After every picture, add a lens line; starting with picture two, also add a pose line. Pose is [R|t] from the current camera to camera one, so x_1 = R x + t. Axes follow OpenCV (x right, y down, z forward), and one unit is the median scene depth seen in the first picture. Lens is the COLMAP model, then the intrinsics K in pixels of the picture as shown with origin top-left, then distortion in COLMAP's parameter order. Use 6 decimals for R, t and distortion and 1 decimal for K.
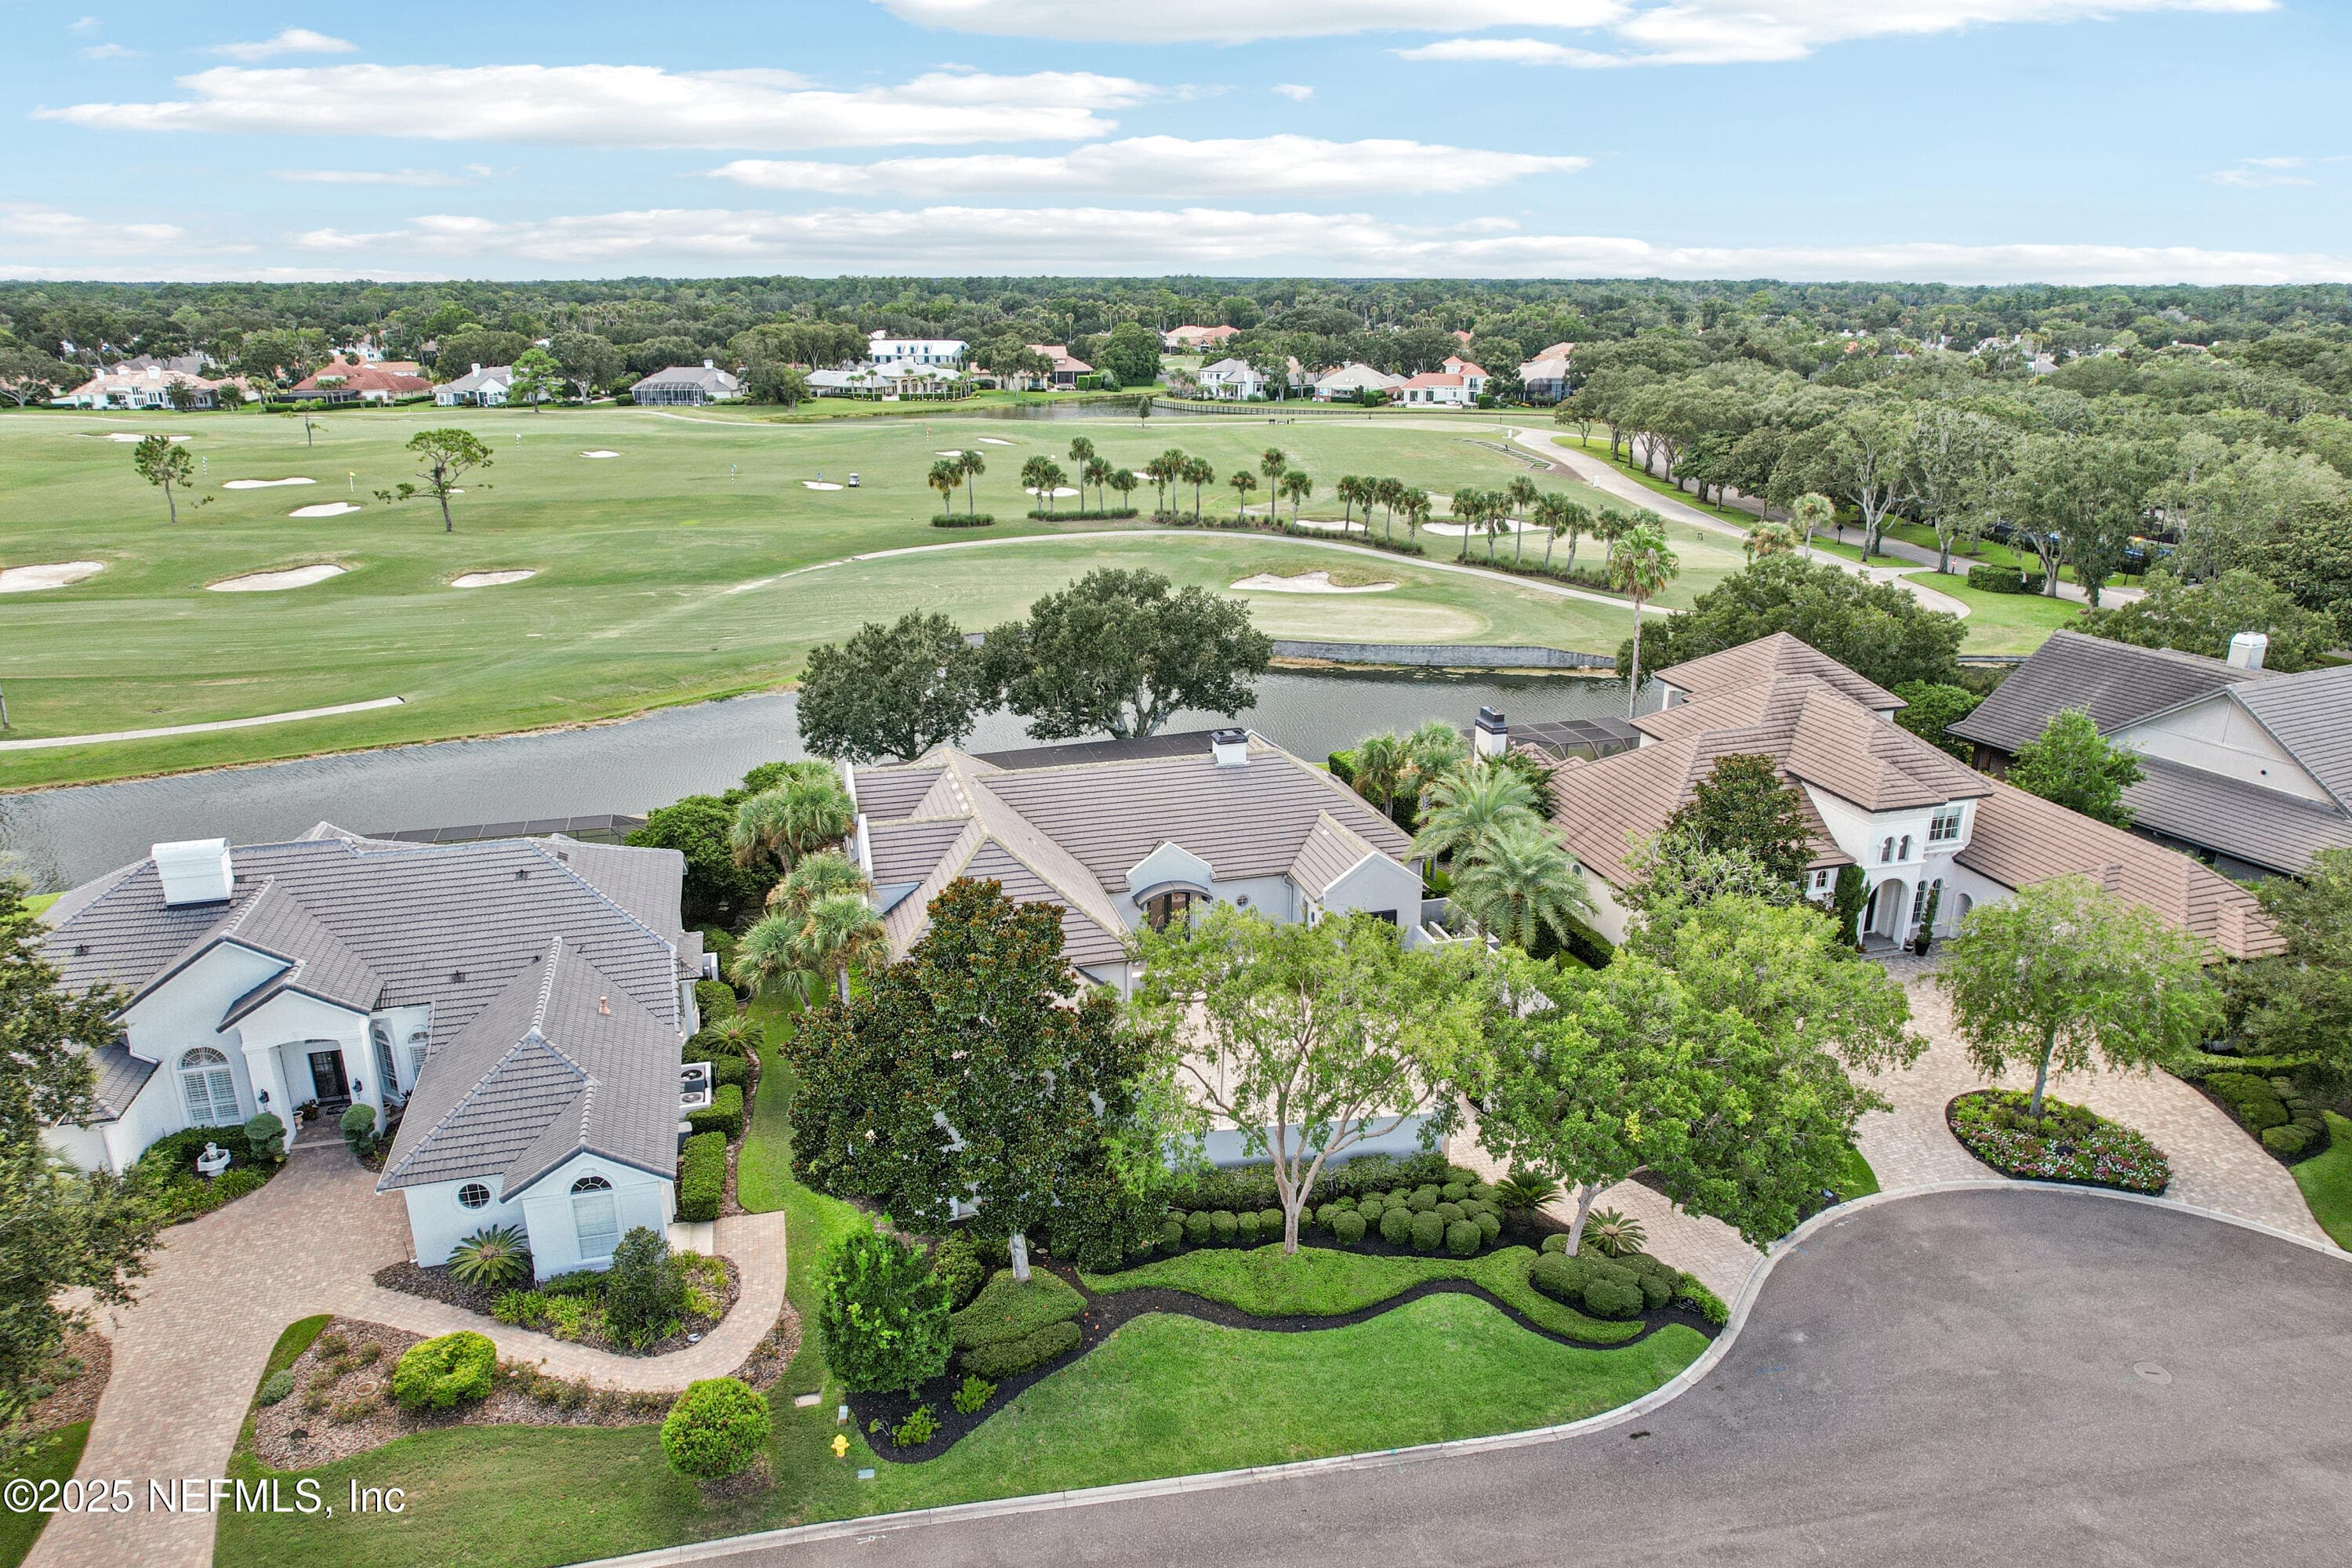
lens RADIAL K [[1528.0, 0, 1176.0], [0, 1528.0, 784.0], [0, 0, 1]] dist [-0.082675, 0.077701]
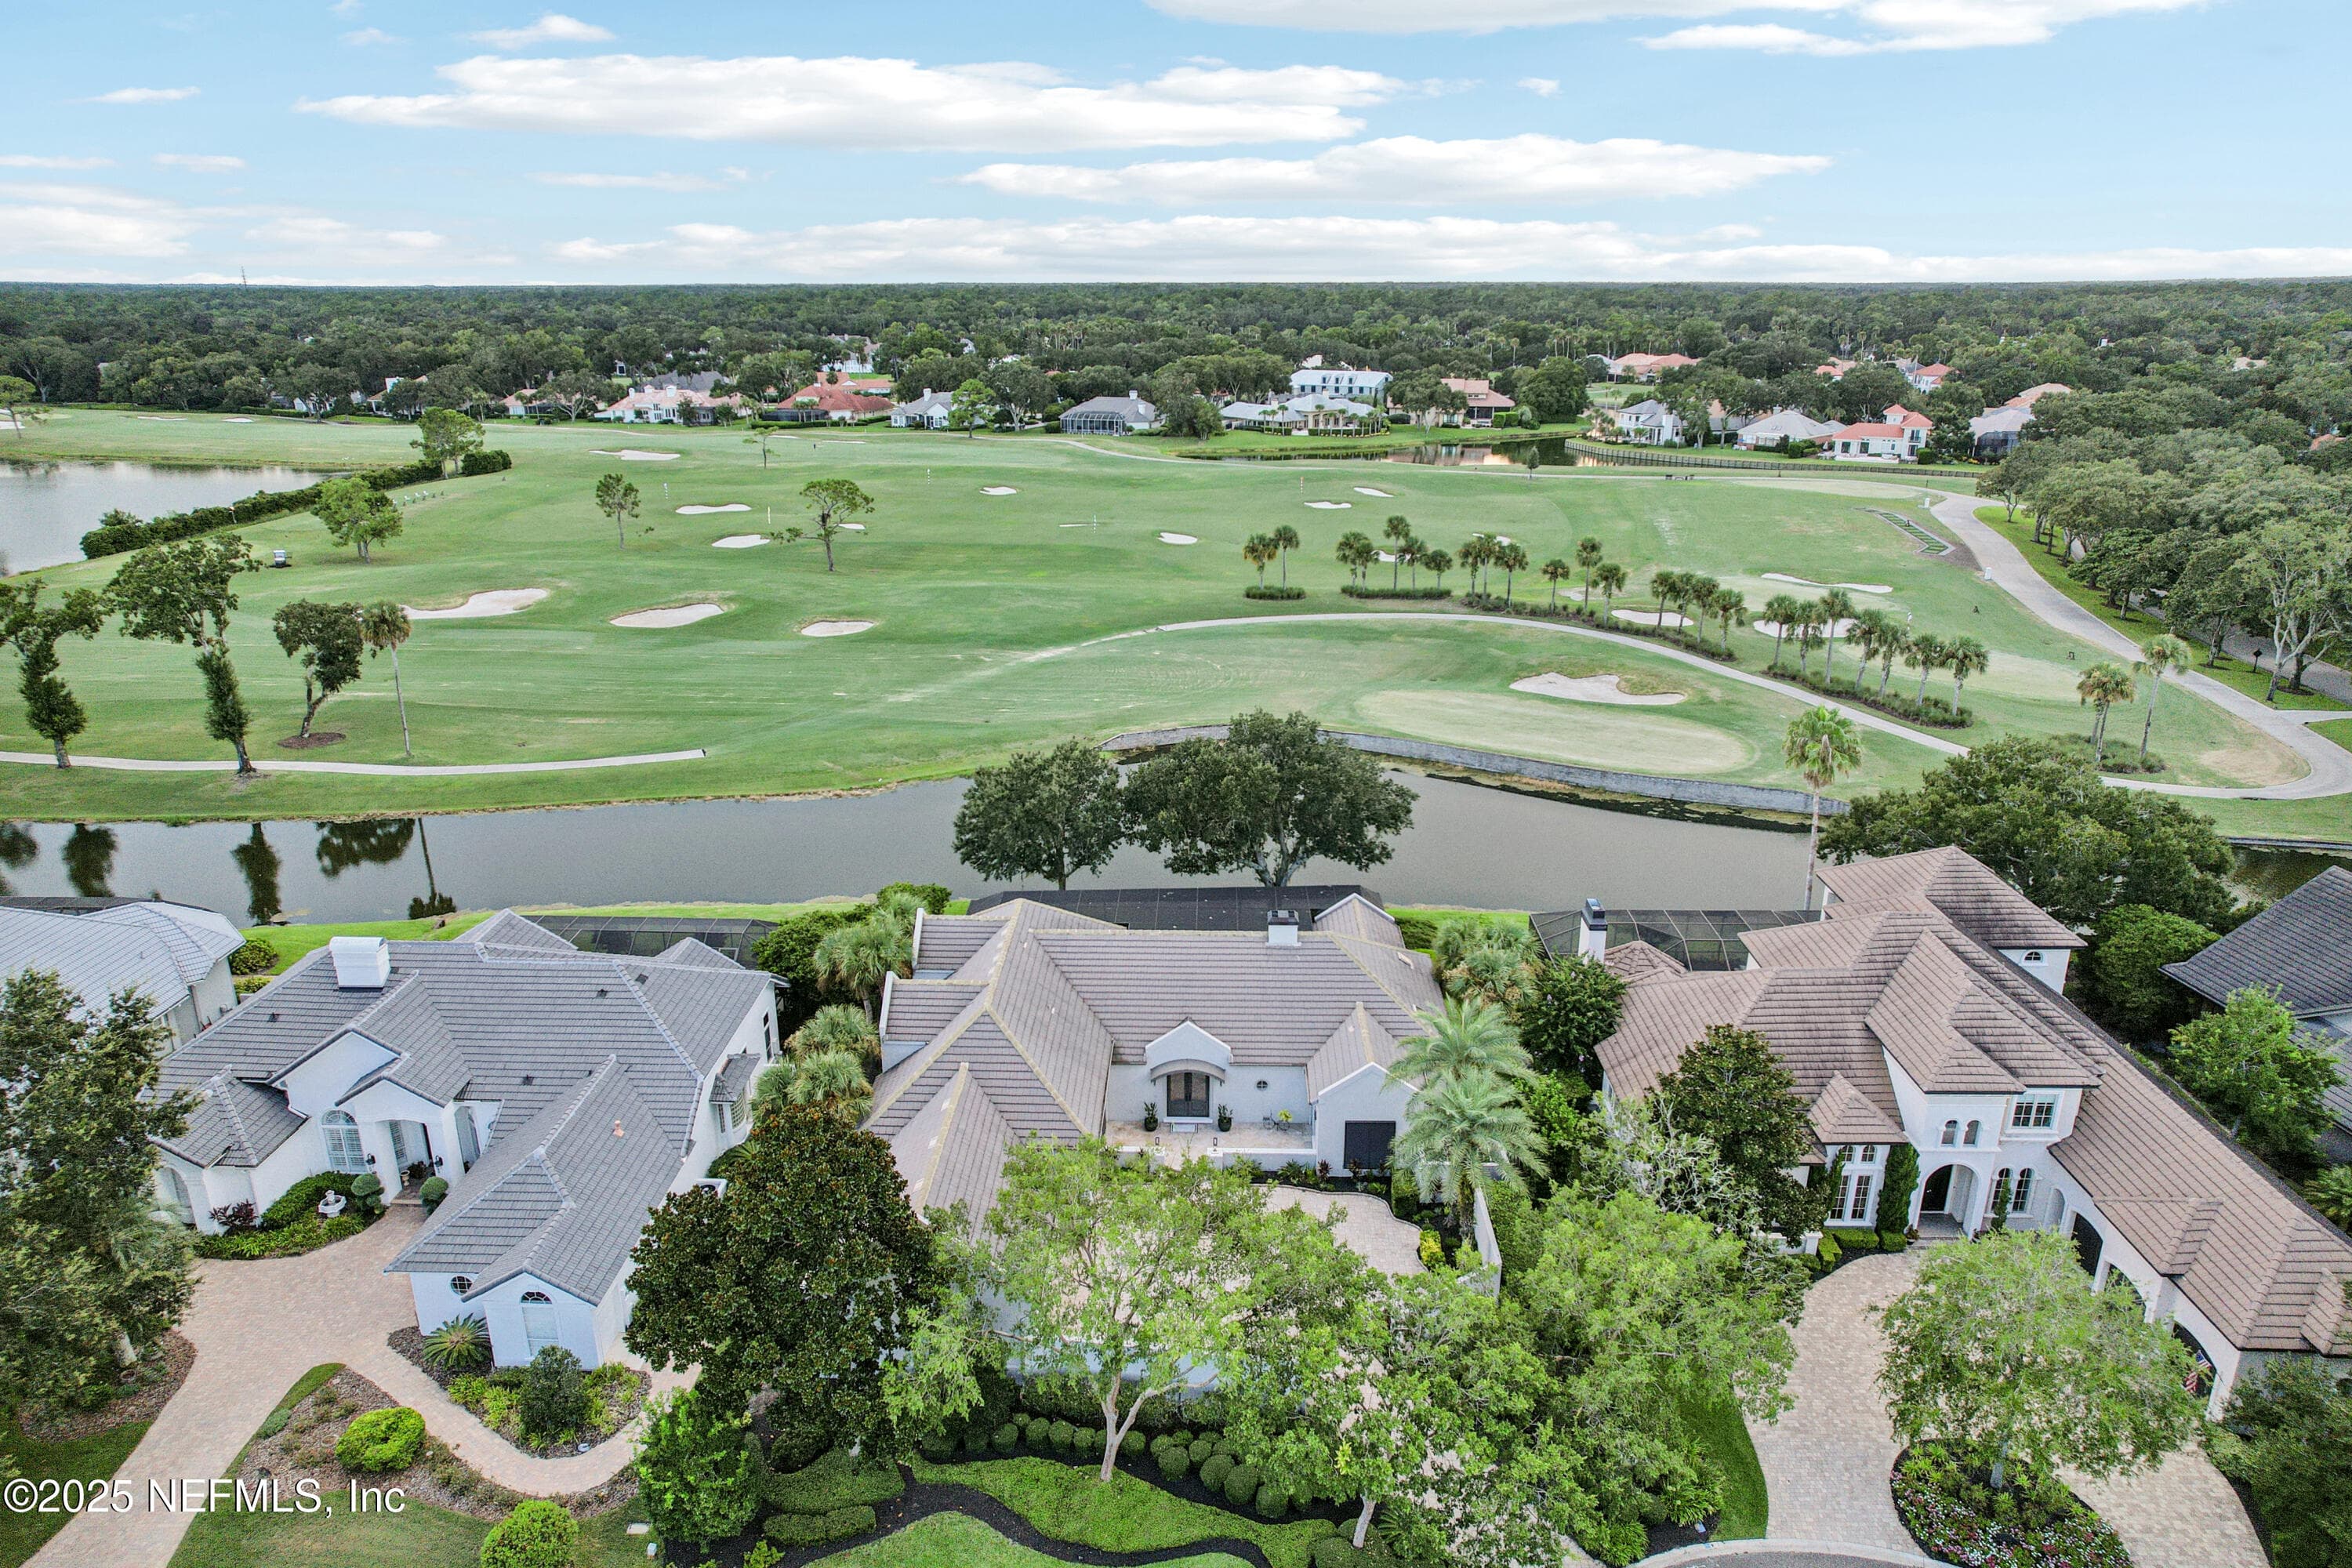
lens RADIAL K [[1523.6, 0, 1176.0], [0, 1523.6, 784.0], [0, 0, 1]] dist [-0.058763, 0.032482]
pose [[0.953041, 0.089715, -0.289249, 0.207548], [-0.089867, 0.995872, 0.012786, -0.103050], [0.289202, 0.013808, 0.957169, 0.002383]]
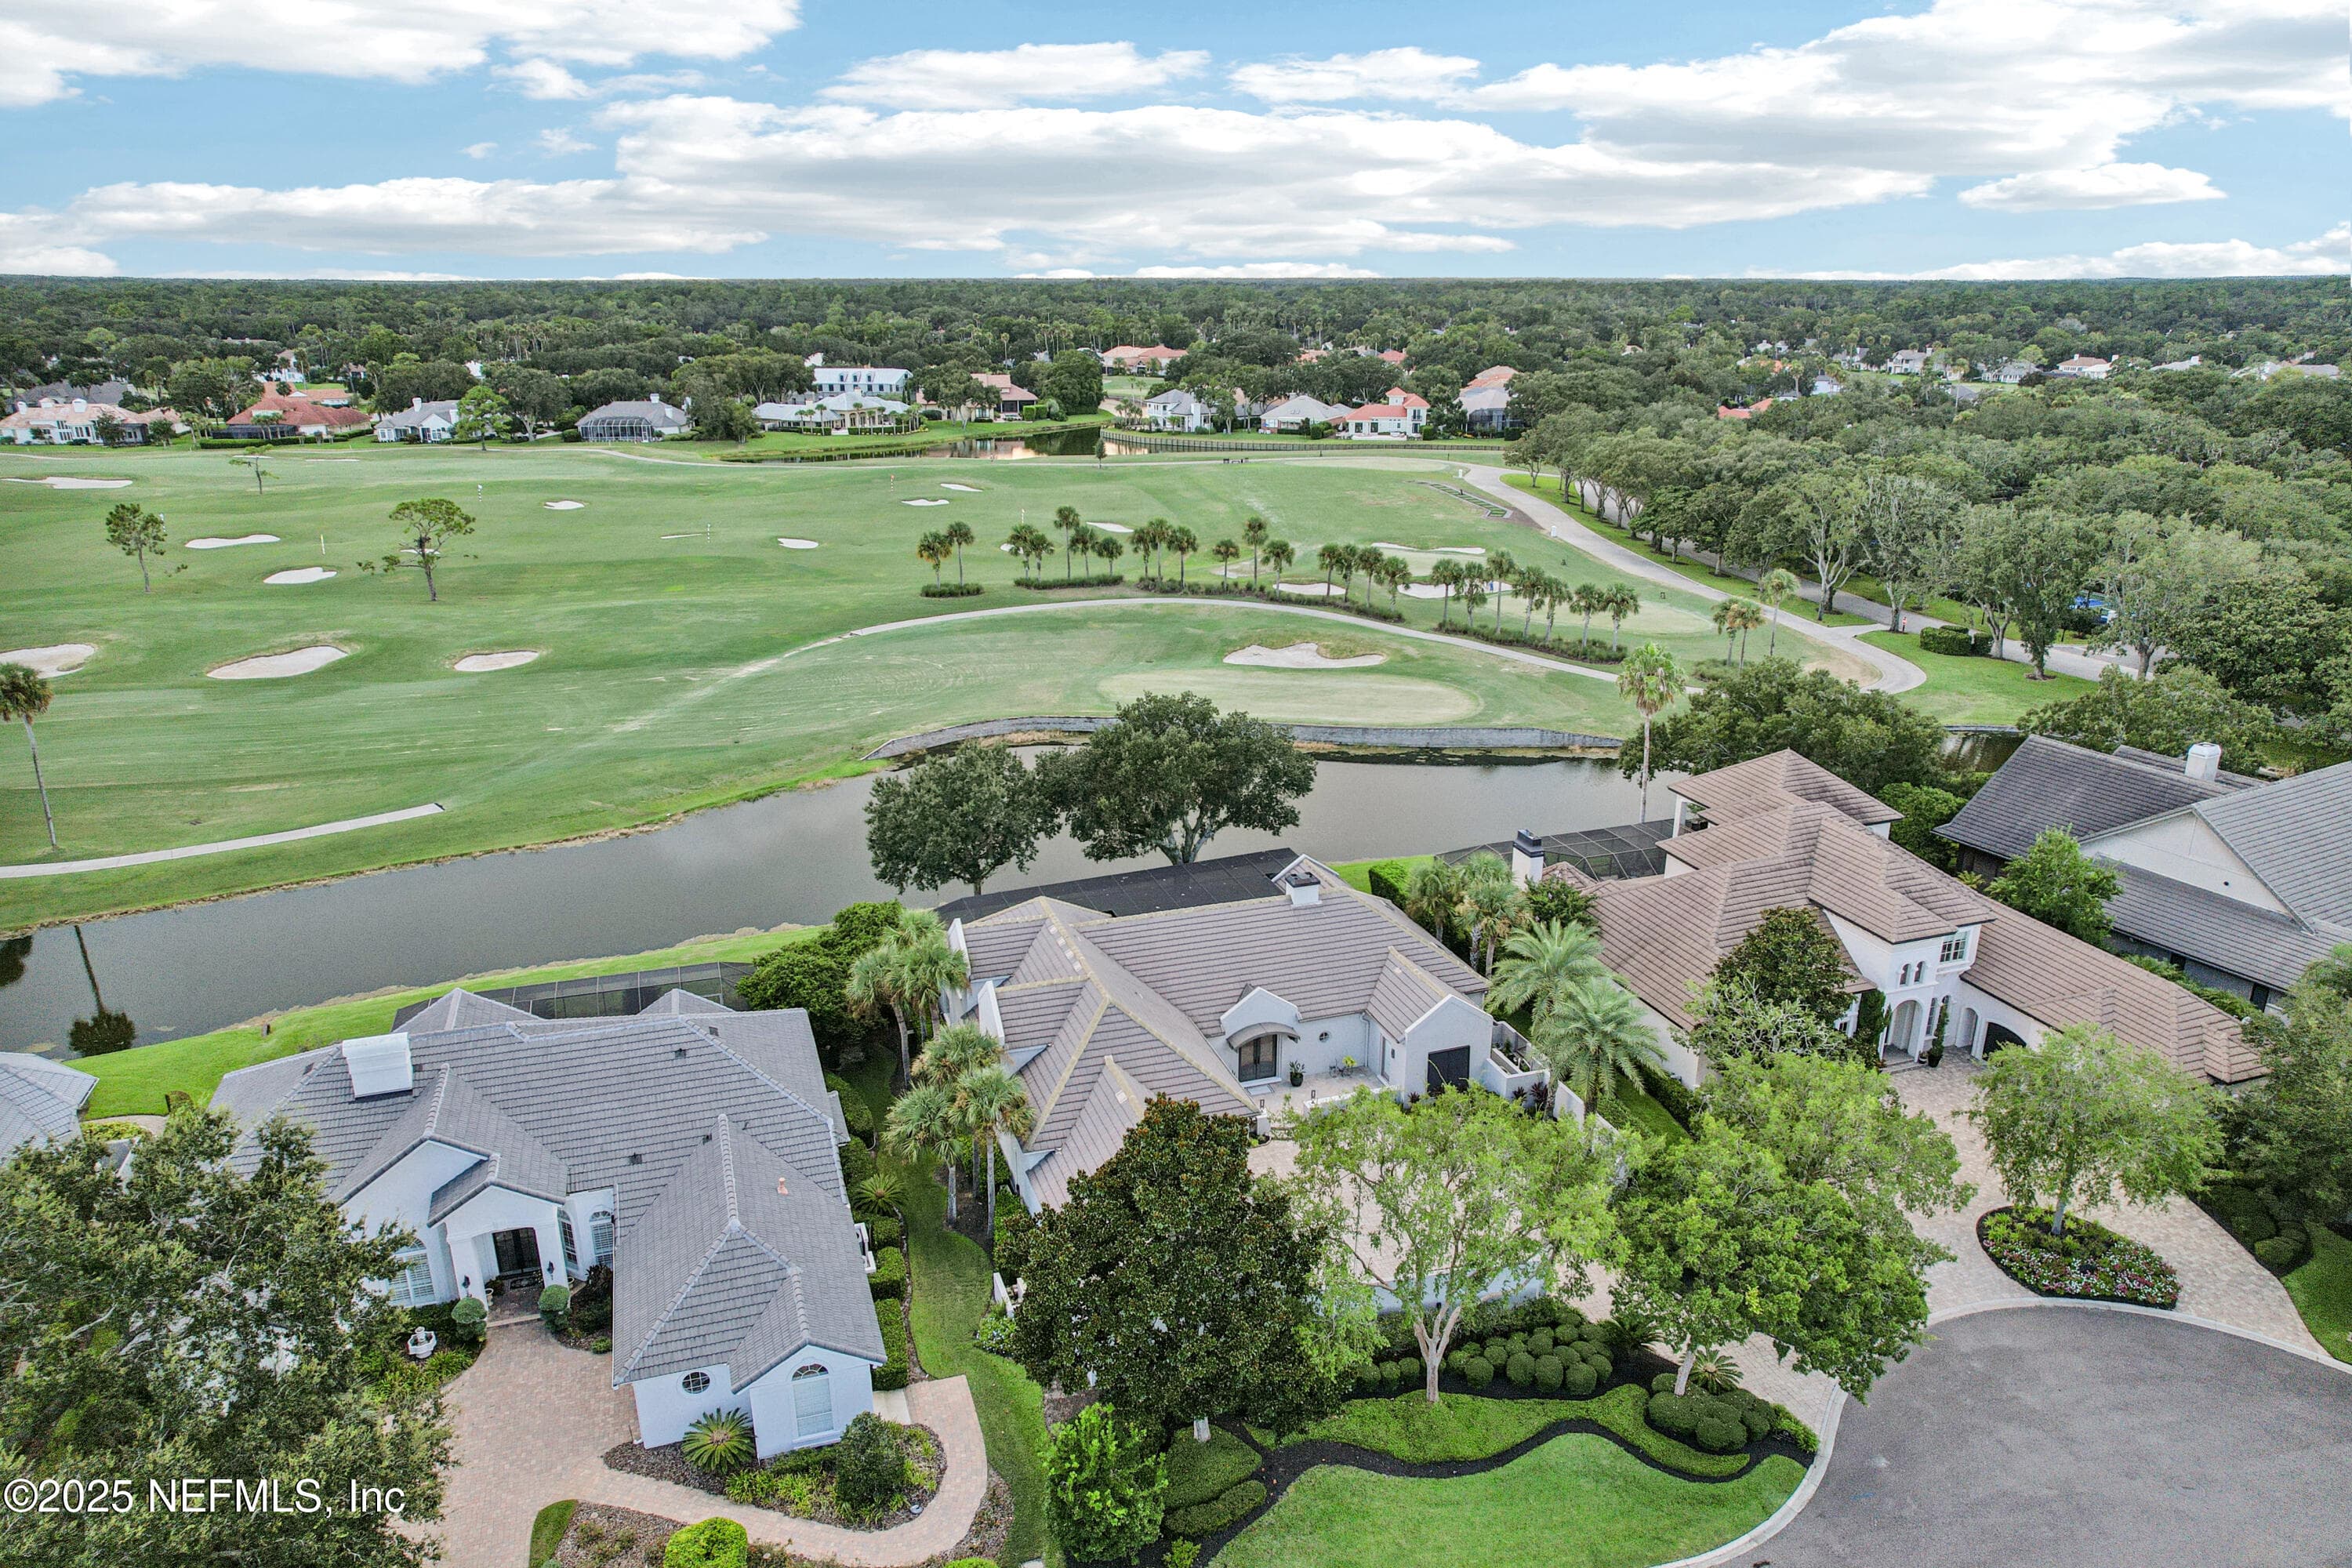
lens RADIAL K [[1529.4, 0, 1176.0], [0, 1529.4, 784.0], [0, 0, 1]] dist [-0.070876, 0.067213]
pose [[0.998582, -0.018066, 0.050082, -0.087555], [0.018016, 0.999837, 0.001450, -0.082511], [-0.050100, -0.000545, 0.998744, -0.059797]]
